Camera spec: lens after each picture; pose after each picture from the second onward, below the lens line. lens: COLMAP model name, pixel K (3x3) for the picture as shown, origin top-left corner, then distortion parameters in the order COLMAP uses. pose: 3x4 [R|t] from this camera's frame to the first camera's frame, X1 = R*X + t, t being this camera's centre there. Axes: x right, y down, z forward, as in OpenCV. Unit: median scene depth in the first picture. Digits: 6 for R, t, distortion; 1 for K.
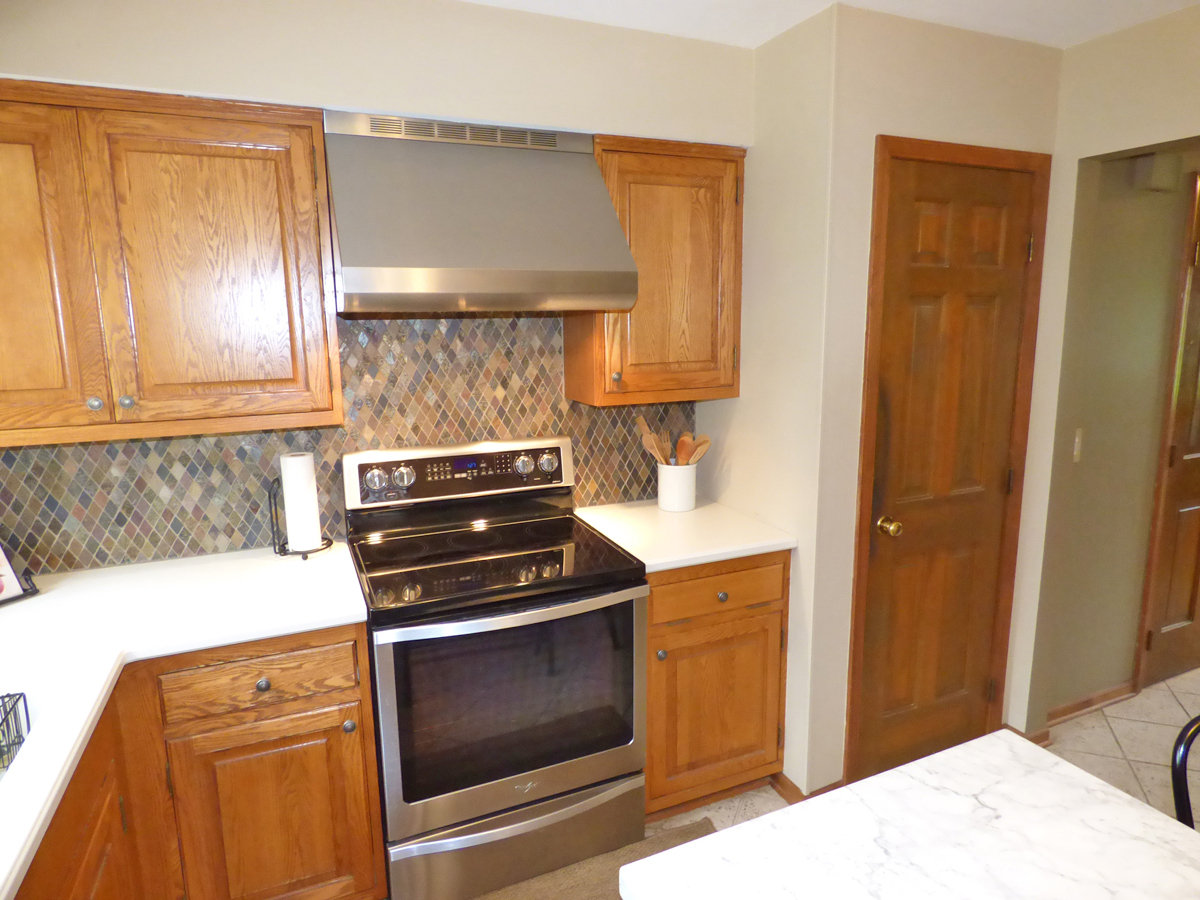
lens RADIAL K [[734.7, 0, 602.6], [0, 734.7, 448.3], [0, 0, 1]] dist [-0.009035, -0.001943]
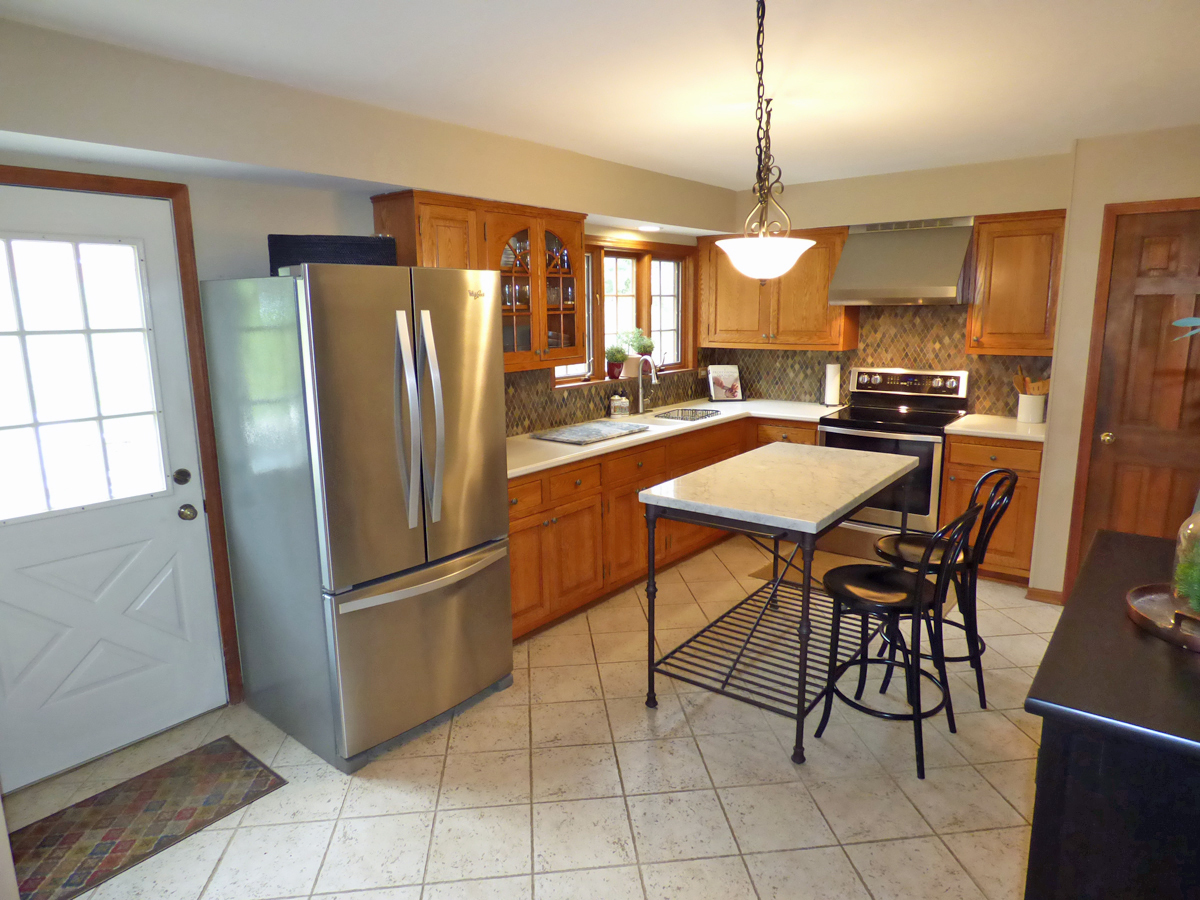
lens RADIAL K [[734.7, 0, 602.6], [0, 734.7, 448.3], [0, 0, 1]] dist [-0.009035, -0.001943]
pose [[0.473516, 0.174215, -0.863384, 1.238059], [-0.148498, 0.982002, 0.116707, 0.102336], [0.868177, 0.072948, 0.490864, -0.750361]]
